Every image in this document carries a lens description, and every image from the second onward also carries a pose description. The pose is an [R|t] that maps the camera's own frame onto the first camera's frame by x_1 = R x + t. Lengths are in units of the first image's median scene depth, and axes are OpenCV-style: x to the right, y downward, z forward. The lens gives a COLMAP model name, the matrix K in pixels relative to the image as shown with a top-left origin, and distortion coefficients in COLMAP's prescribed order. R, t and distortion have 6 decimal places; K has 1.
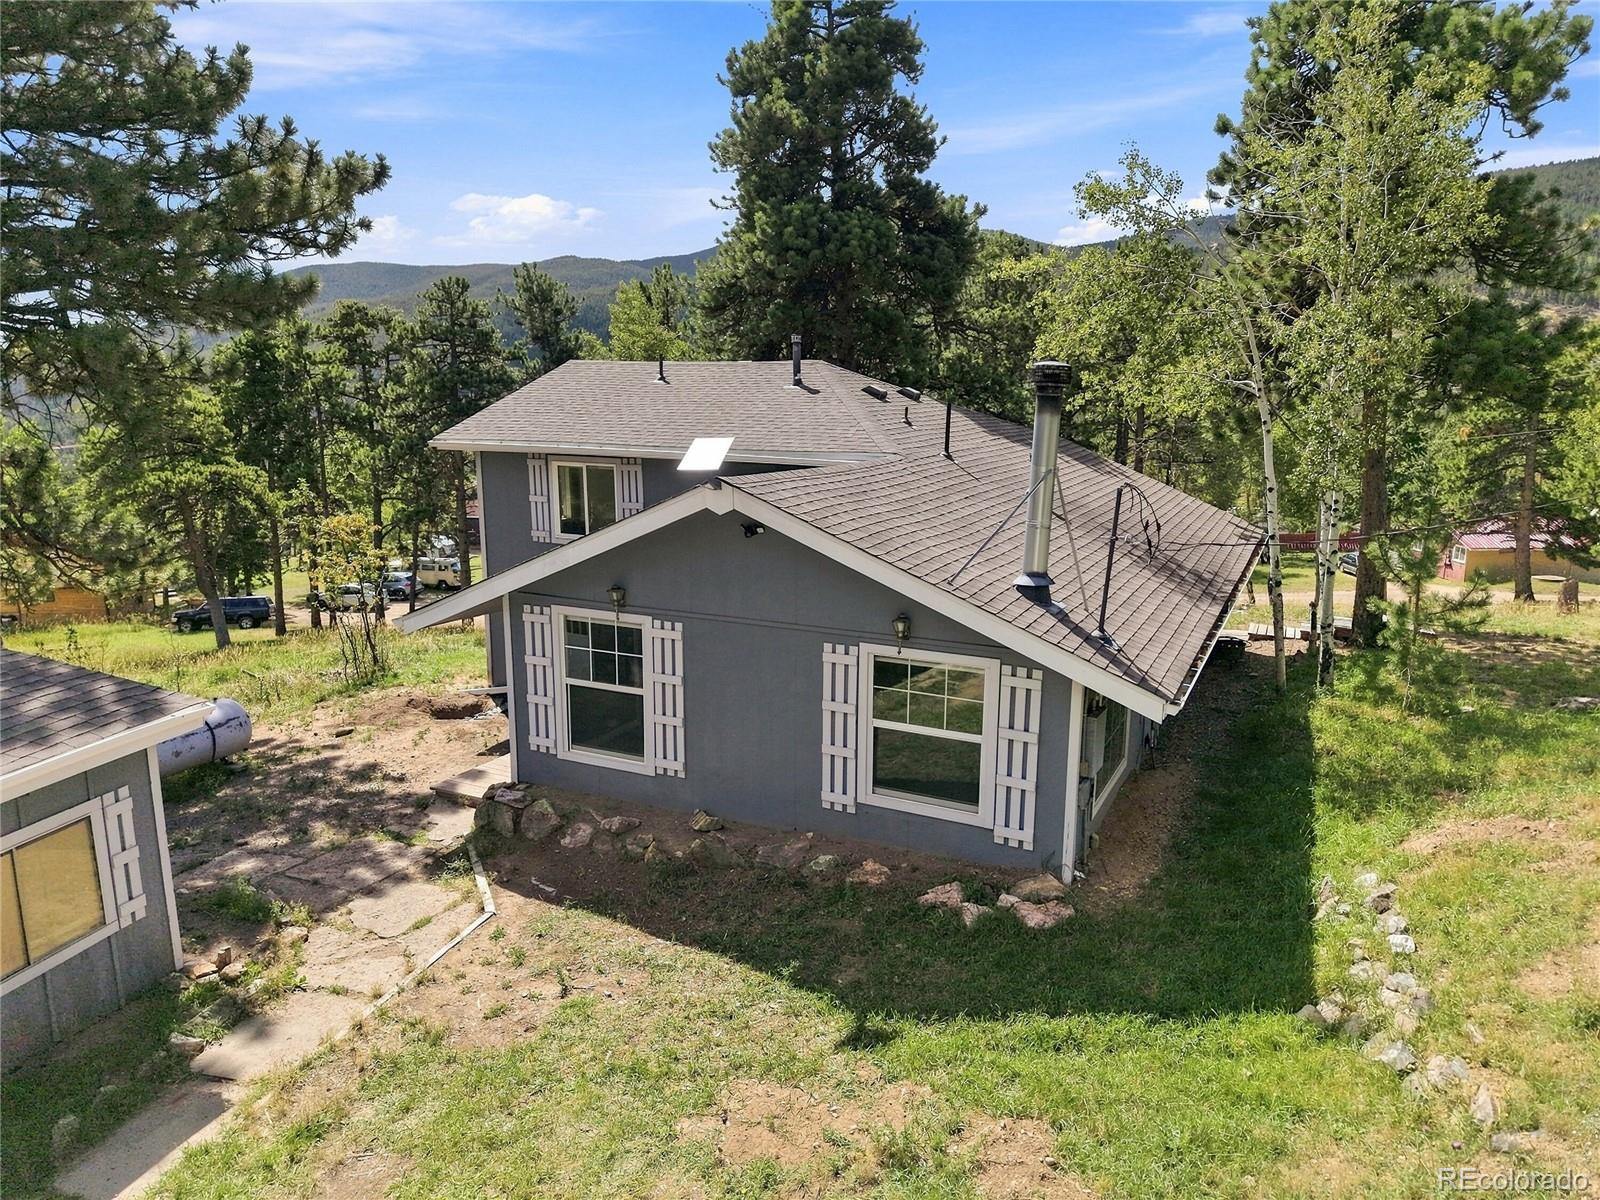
lens RADIAL K [[1084.5, 0, 808.6], [0, 1084.5, 602.3], [0, 0, 1]] dist [0.022515, -0.034966]
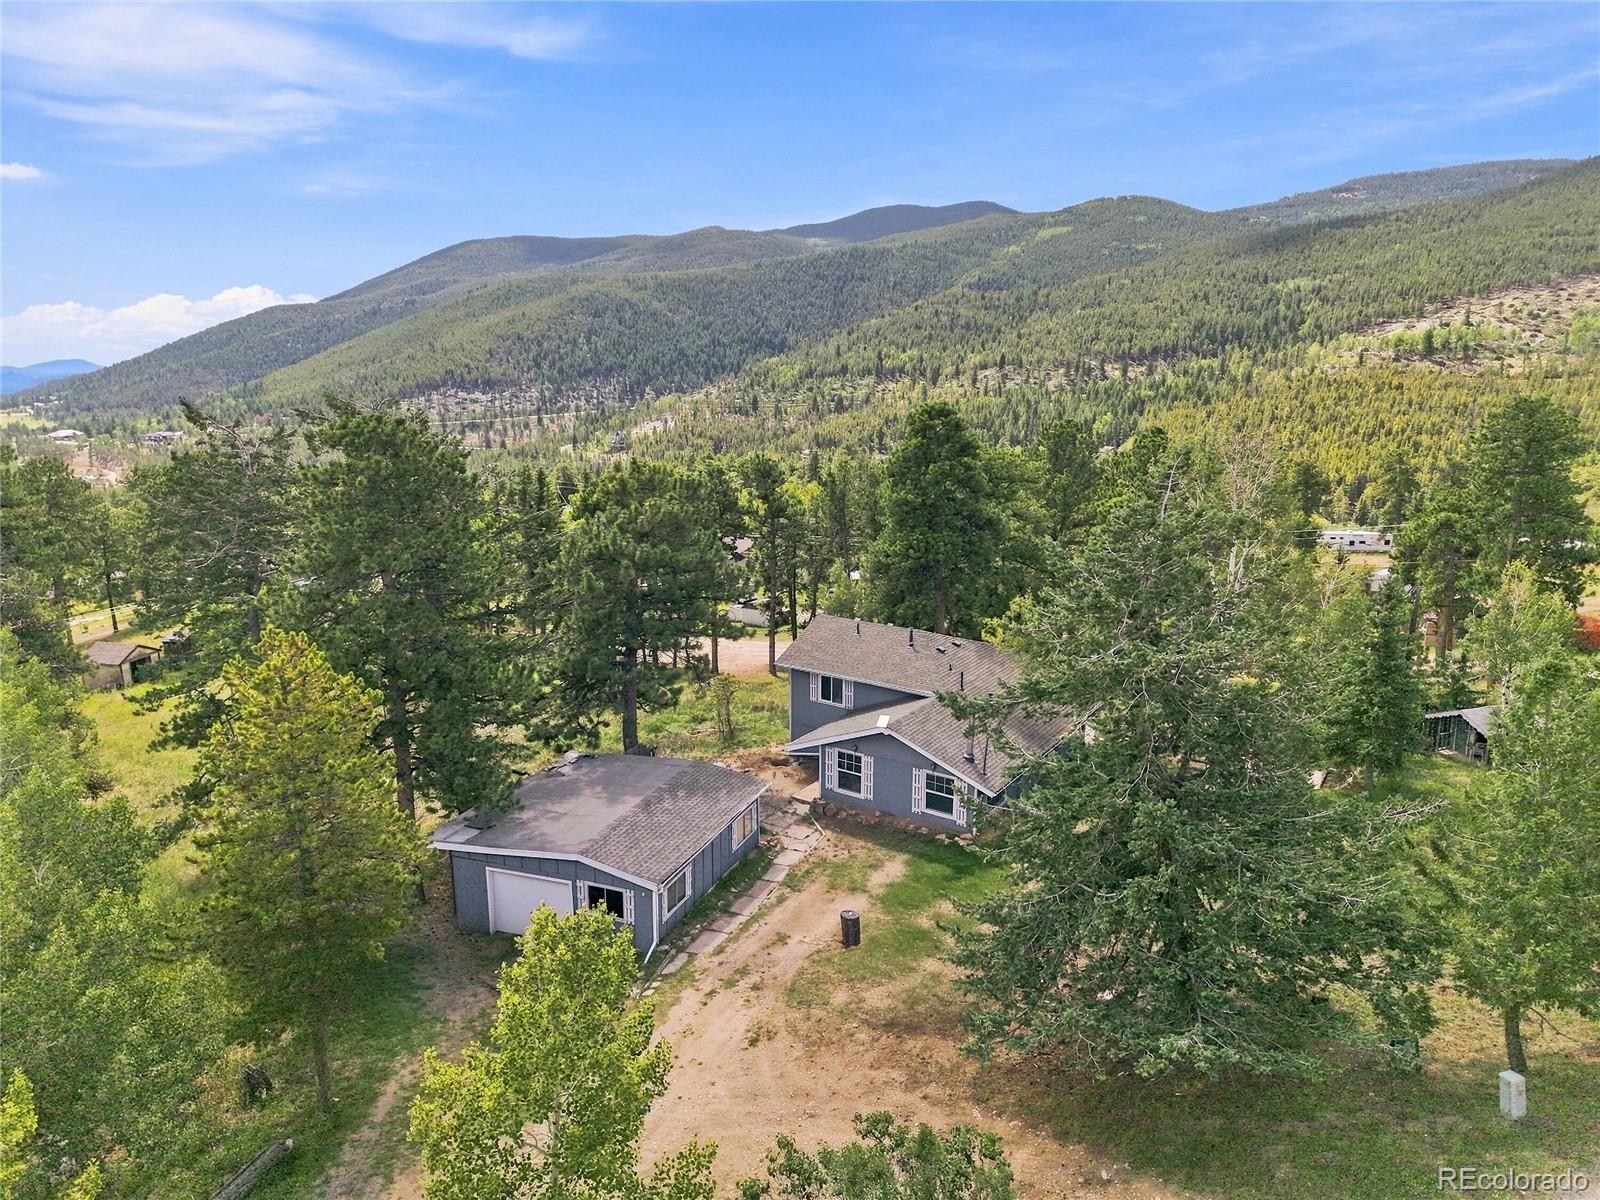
lens RADIAL K [[1084.5, 0, 796.0], [0, 1084.5, 596.7], [0, 0, 1]] dist [0.022515, -0.034966]
pose [[0.991175, 0.025659, -0.130054, 0.070454], [-0.021730, 0.999266, 0.031540, -0.552057], [0.130767, -0.028436, 0.991005, -2.282628]]
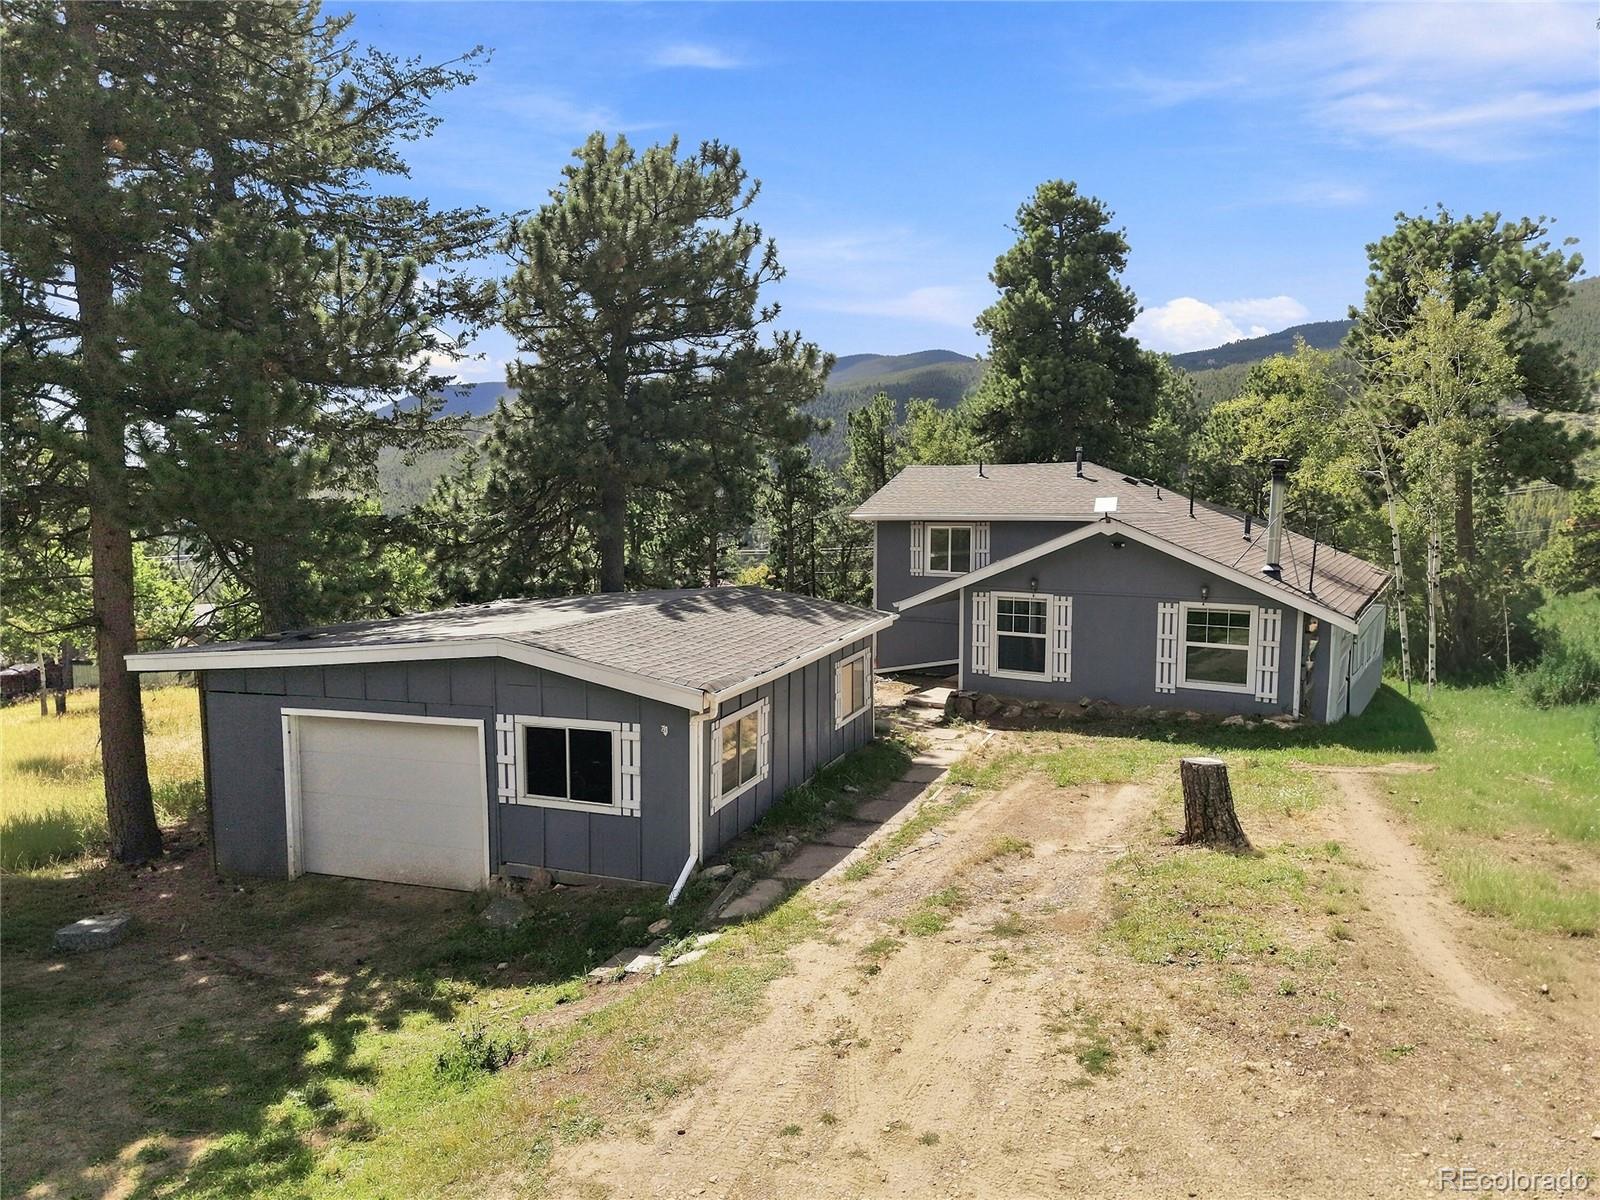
lens RADIAL K [[1084.5, 0, 798.0], [0, 1084.5, 596.0], [0, 0, 1]] dist [0.022515, -0.034966]
pose [[0.995079, 0.002655, -0.099051, -0.368668], [-0.012696, 0.994817, -0.100885, 0.195399], [0.098270, 0.101646, 0.989955, -0.842407]]
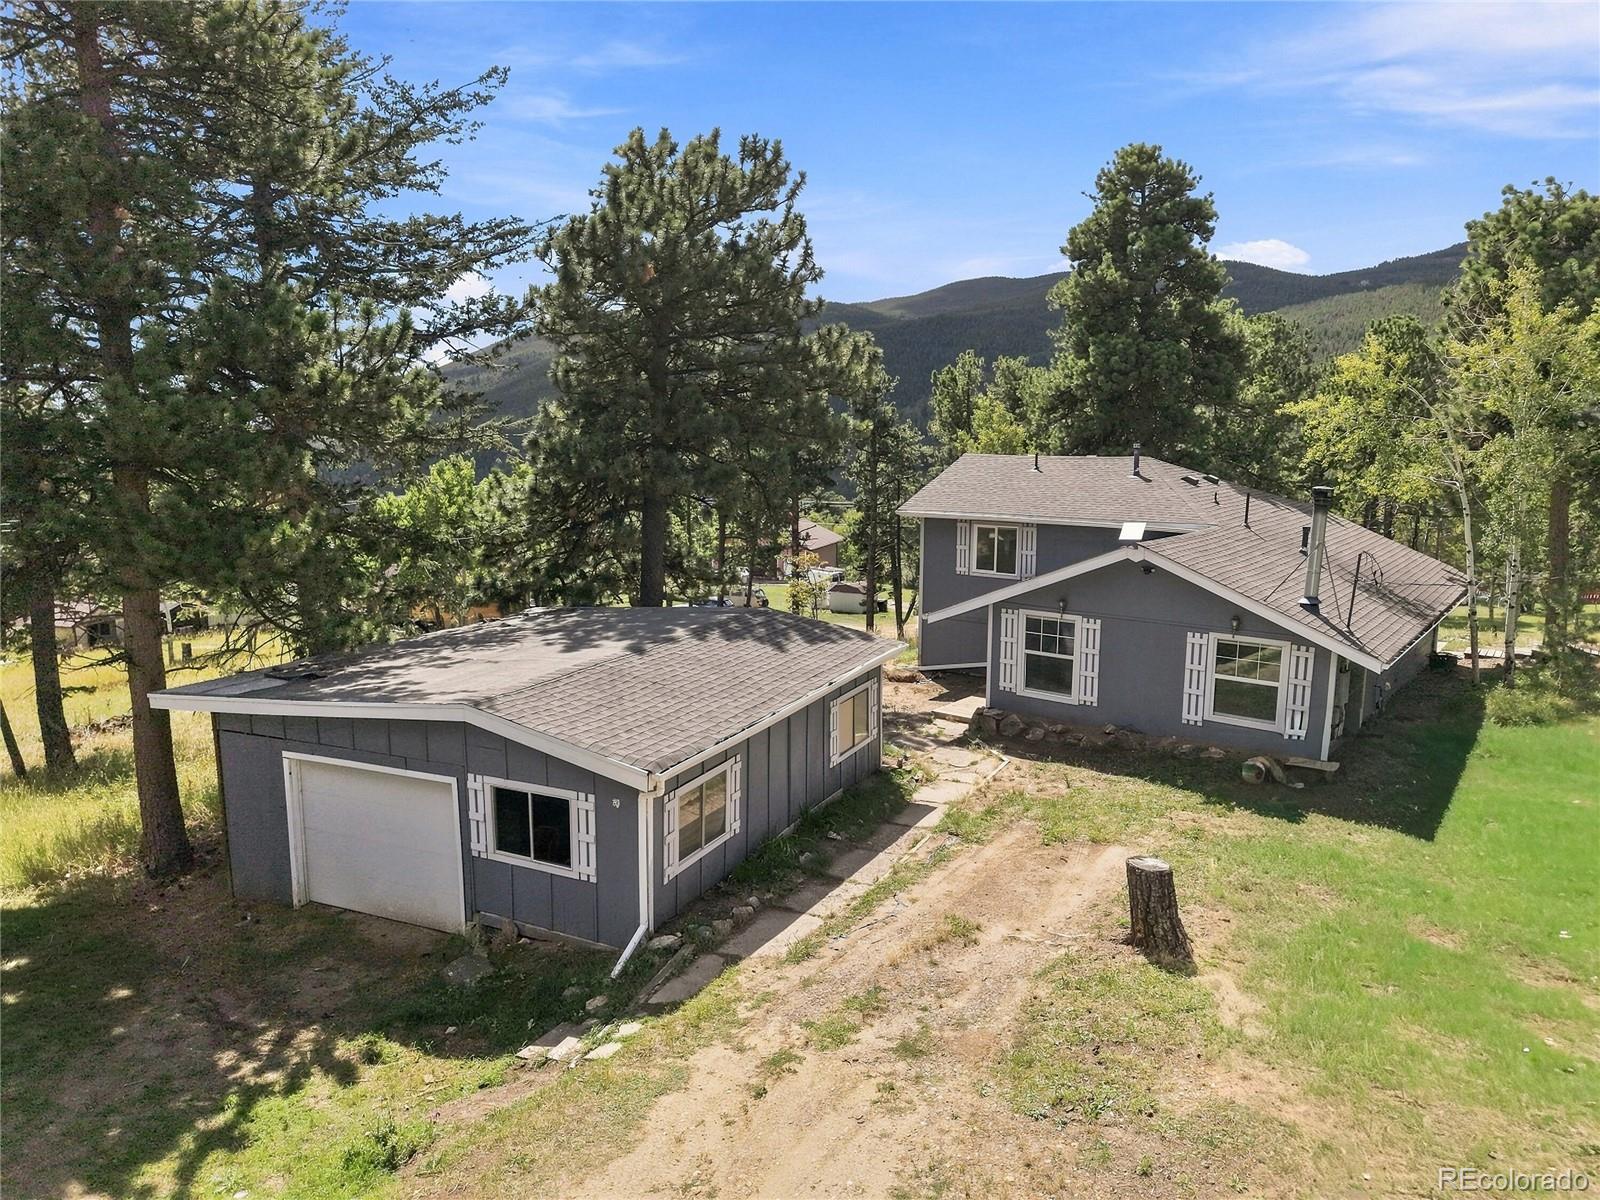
lens RADIAL K [[1084.5, 0, 794.4], [0, 1084.5, 597.5], [0, 0, 1]] dist [0.022515, -0.034966]
pose [[0.977869, 0.029693, -0.207101, -0.221894], [-0.037199, 0.998781, -0.032443, 0.054802], [0.205885, 0.039428, 0.977781, -0.826788]]
